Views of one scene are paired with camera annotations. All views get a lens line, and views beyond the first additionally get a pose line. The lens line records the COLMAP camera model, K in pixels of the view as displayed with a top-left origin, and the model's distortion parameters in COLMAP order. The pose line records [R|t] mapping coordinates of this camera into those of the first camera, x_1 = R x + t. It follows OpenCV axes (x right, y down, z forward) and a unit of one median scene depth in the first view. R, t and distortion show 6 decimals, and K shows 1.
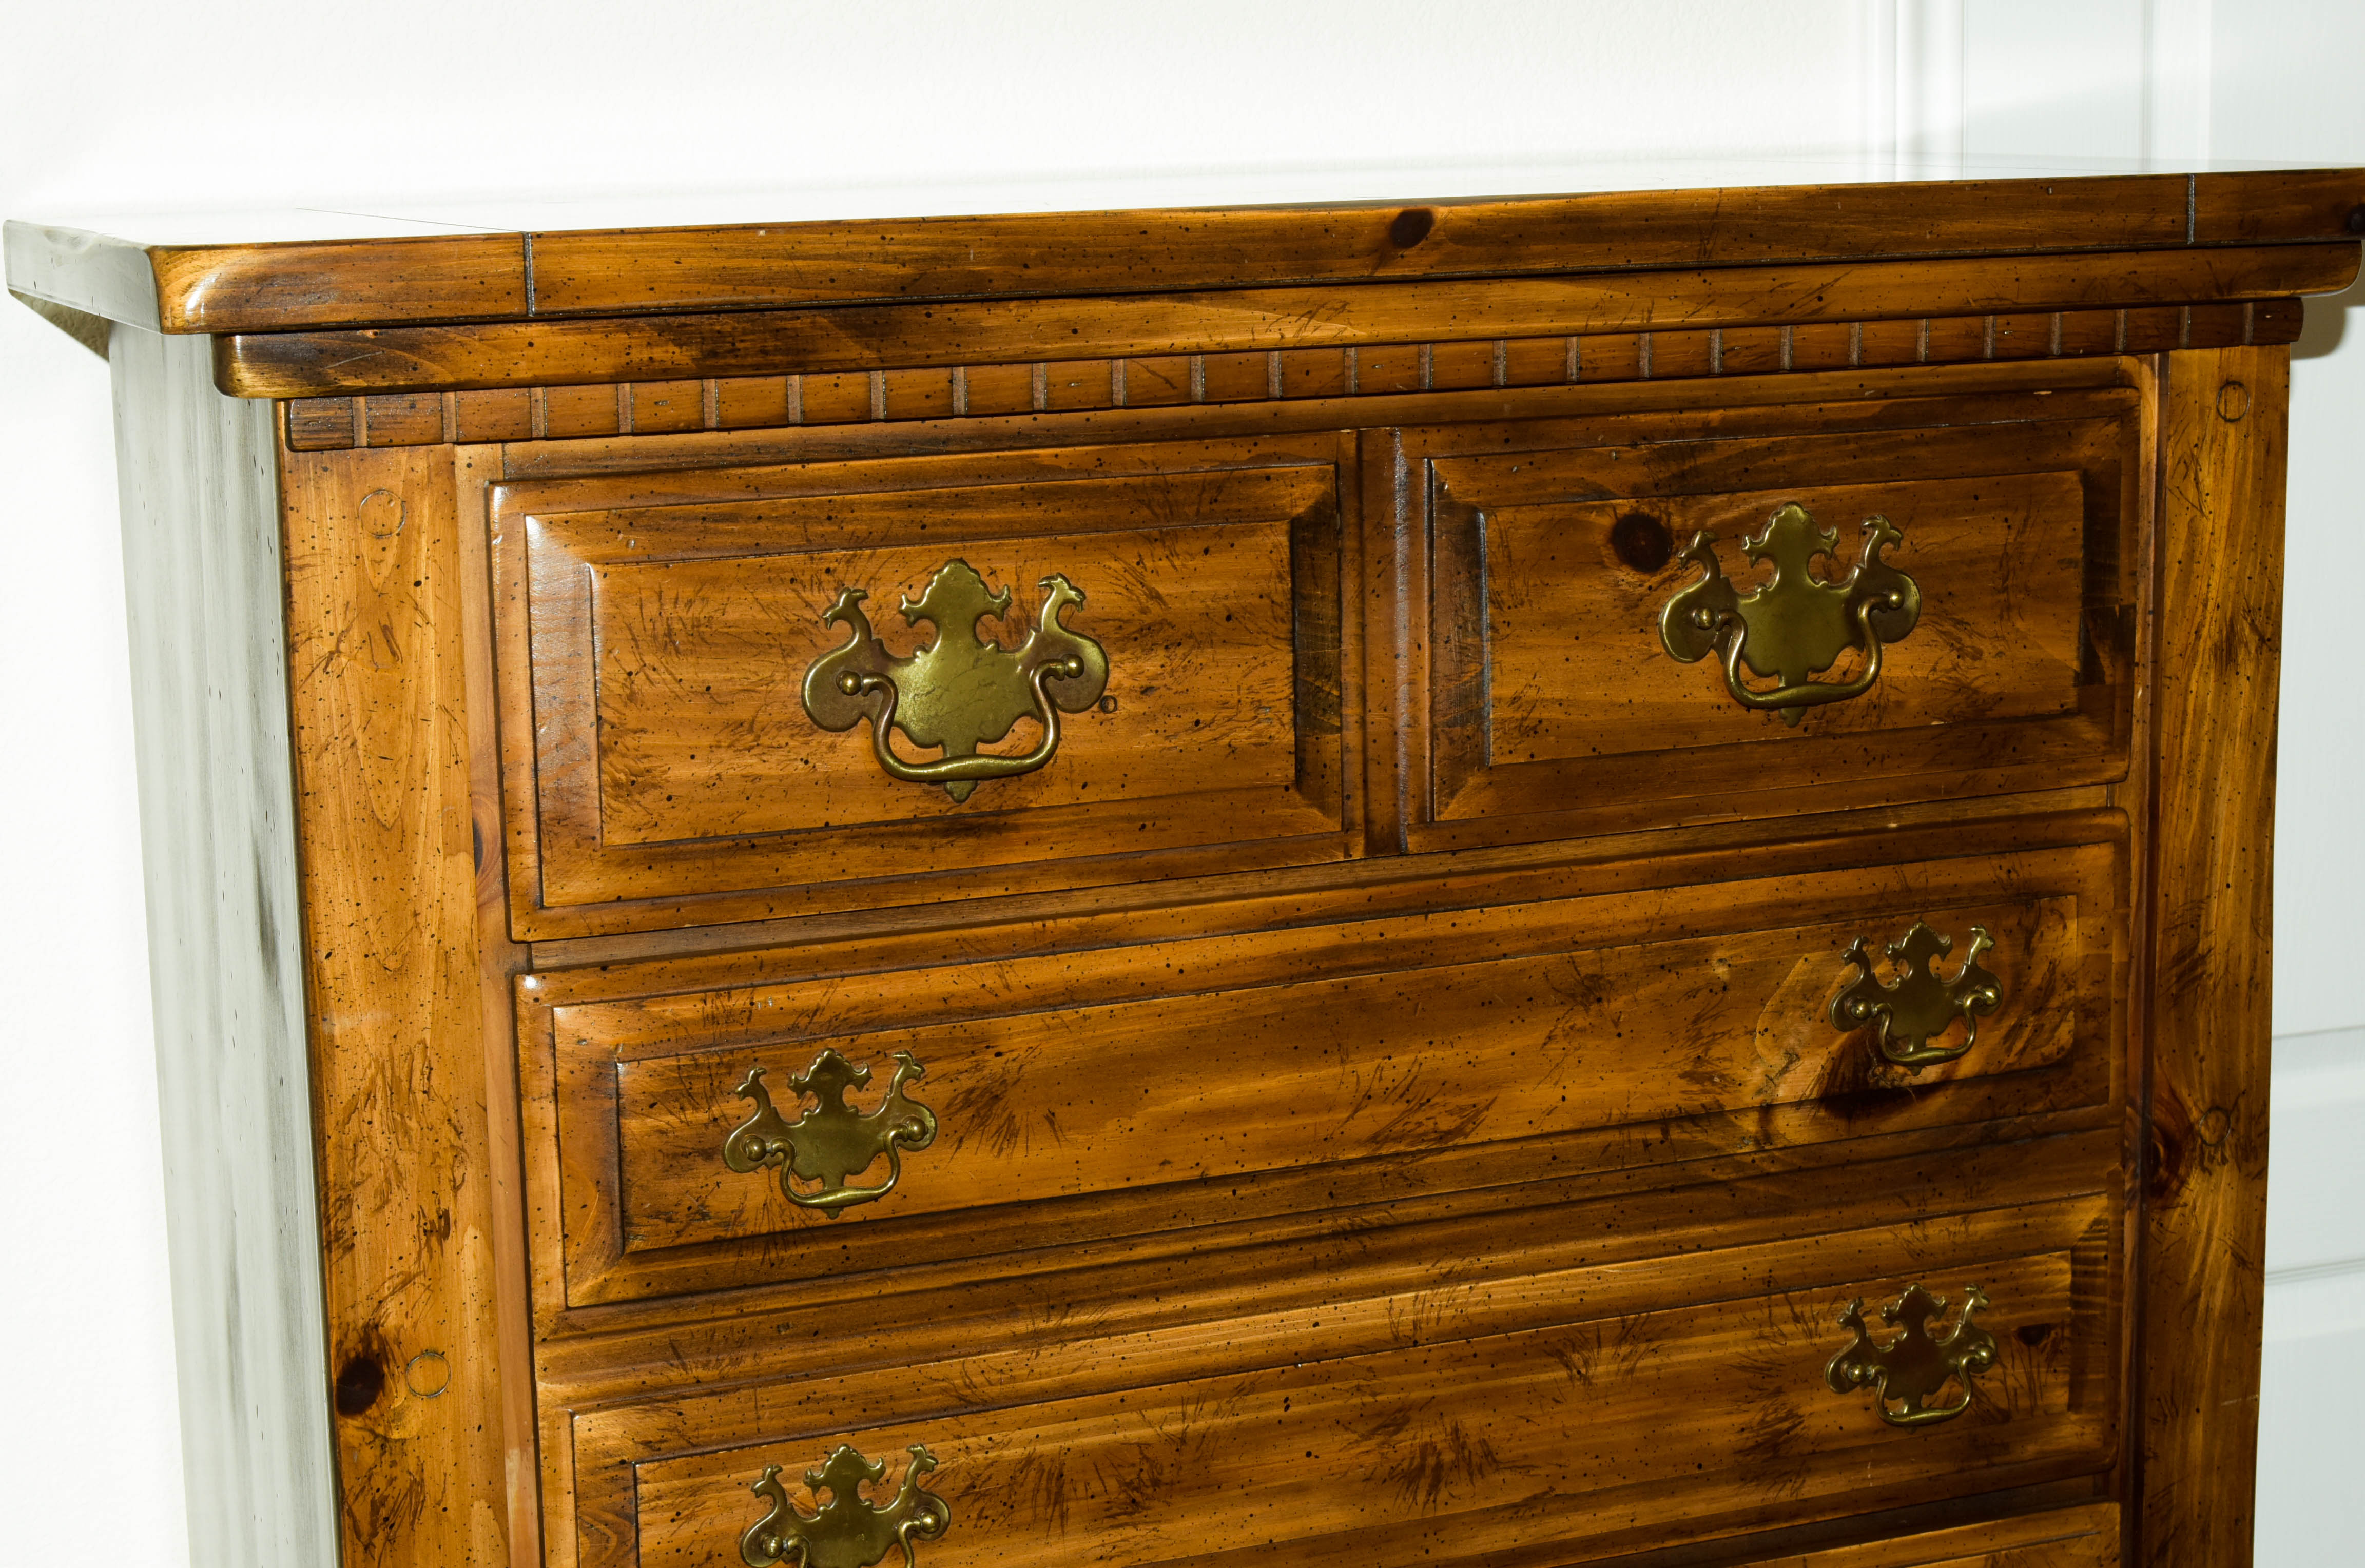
lens RADIAL K [[4173.2, 0, 1211.5], [0, 4173.2, 831.6], [0, 0, 1]] dist [-0.023279, 0.000000]
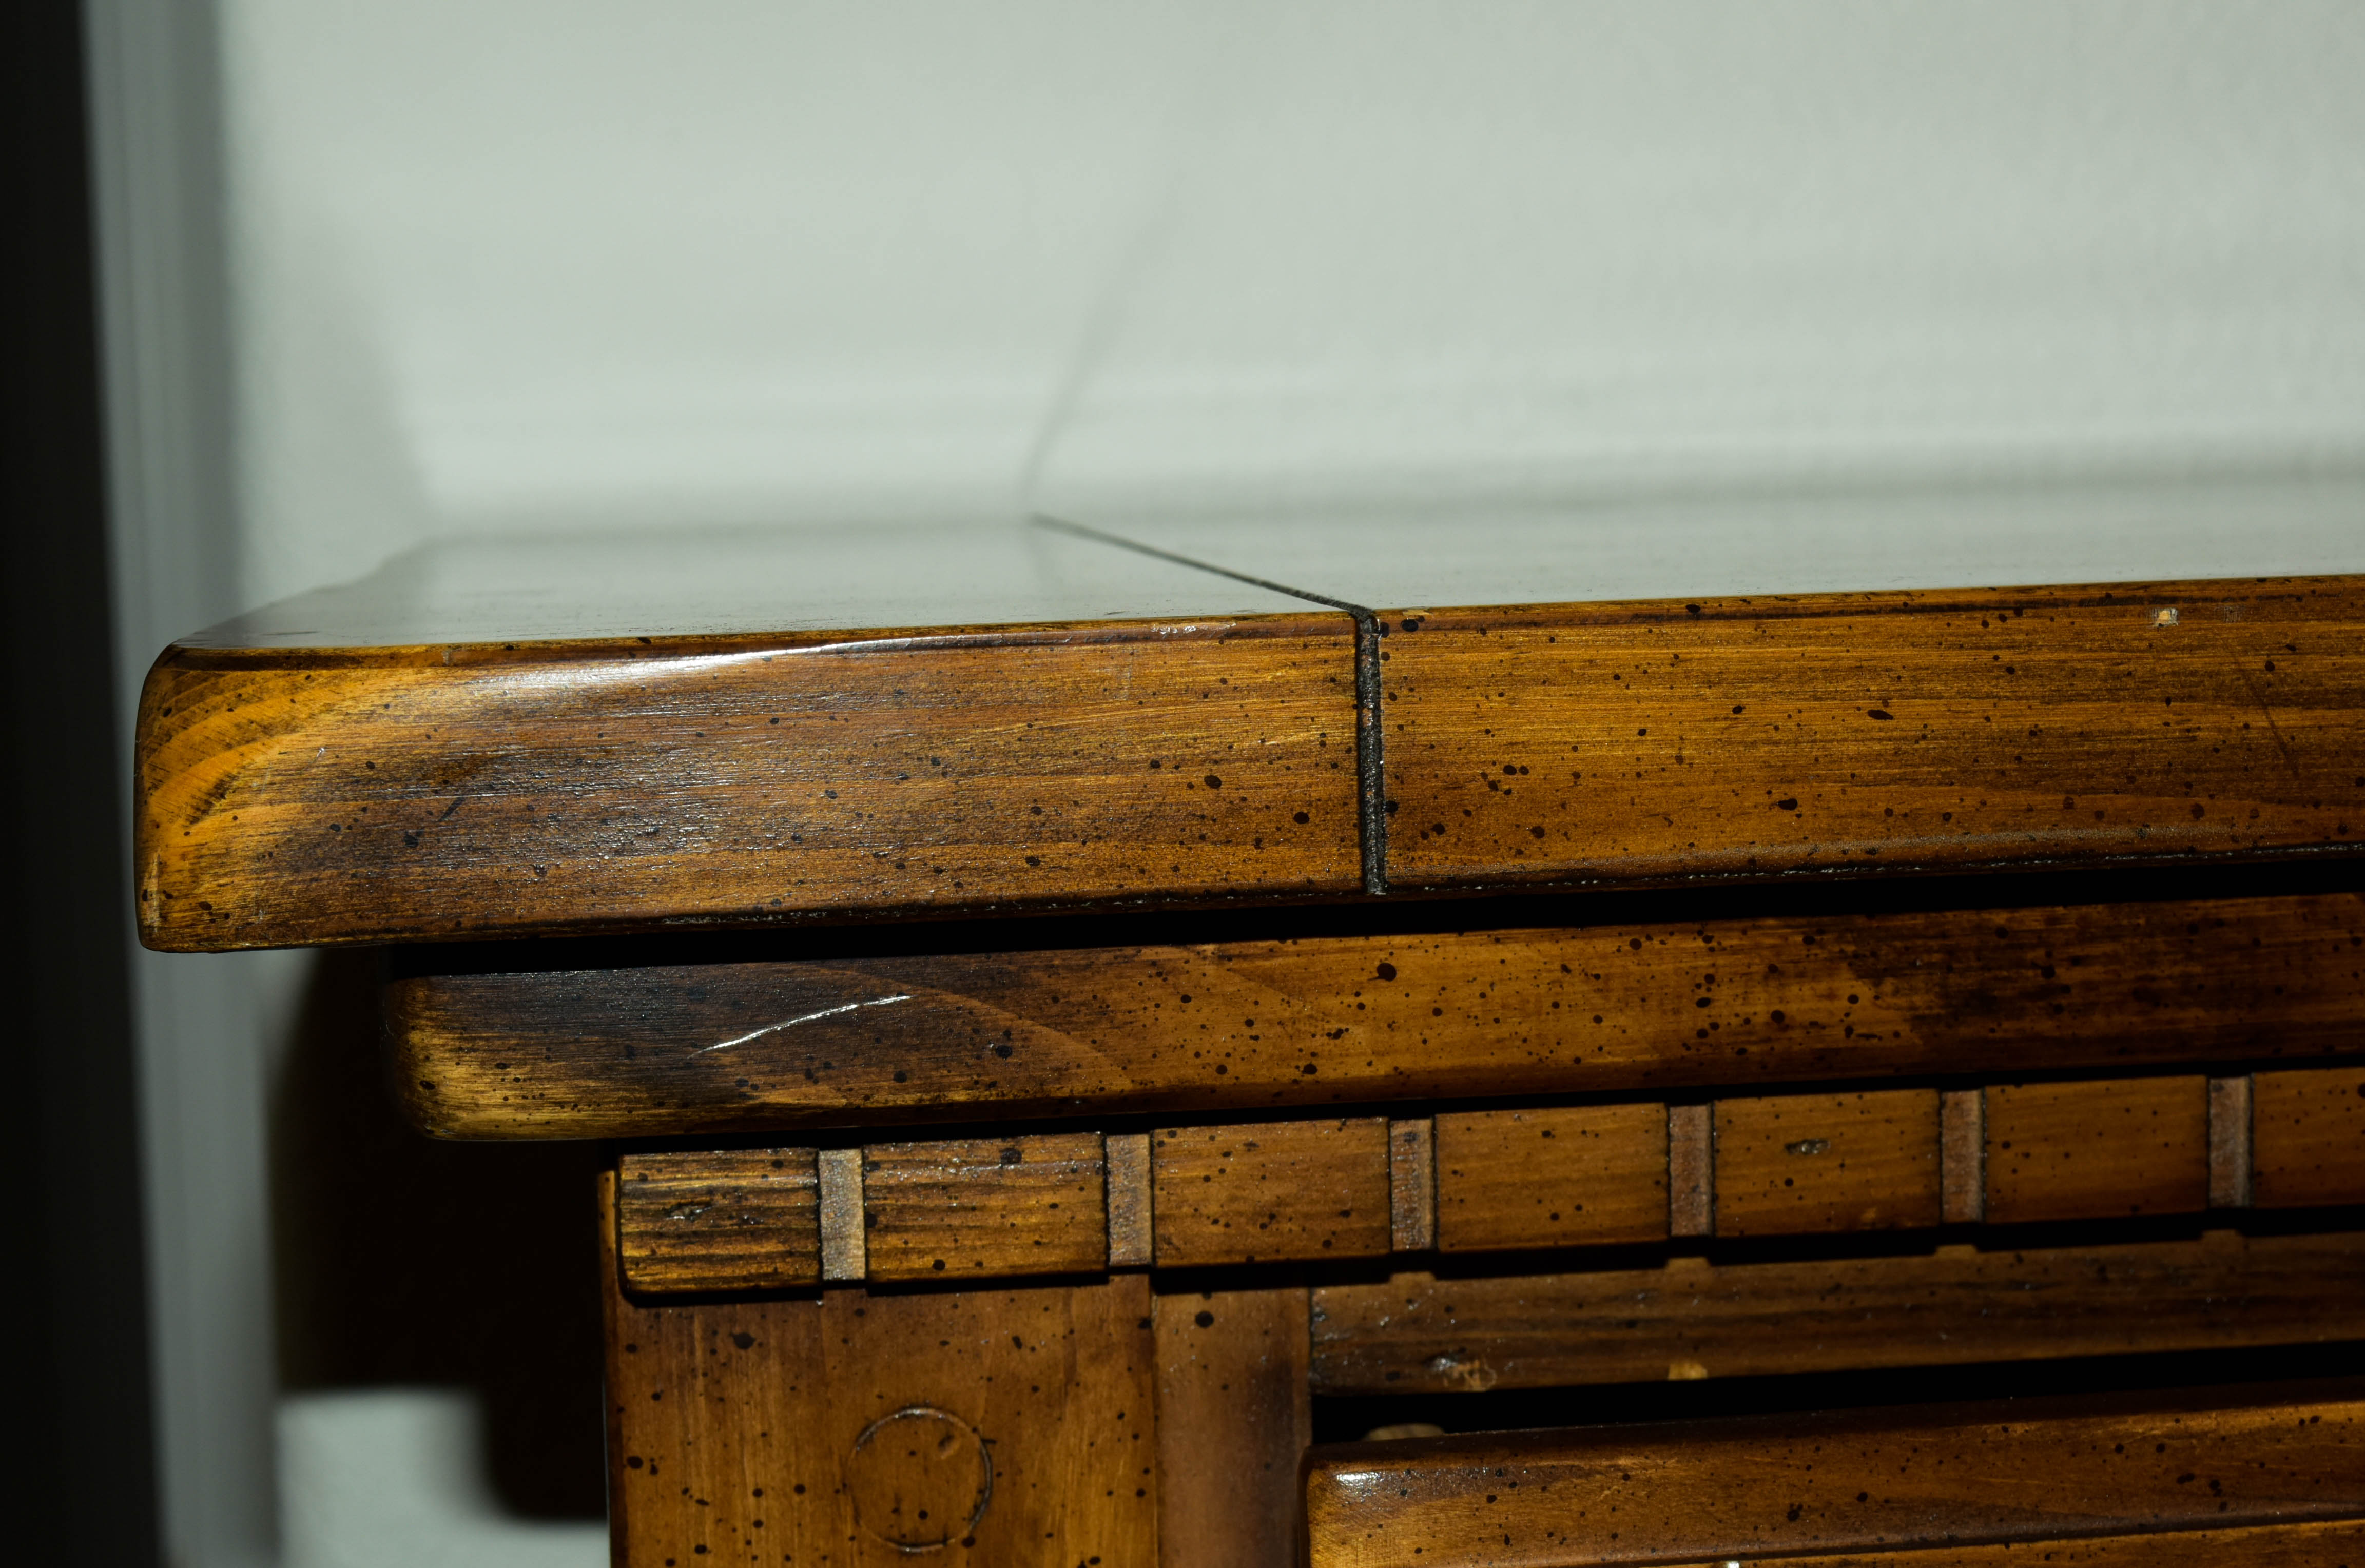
lens RADIAL K [[4173.2, 0, 1189.6], [0, 4173.2, 779.4], [0, 0, 1]] dist [-0.023279, 0.000000]
pose [[0.963345, 0.017999, -0.267661, -0.091879], [-0.040765, 0.995981, -0.079745, -0.102016], [0.265150, 0.087733, 0.960208, 0.674823]]
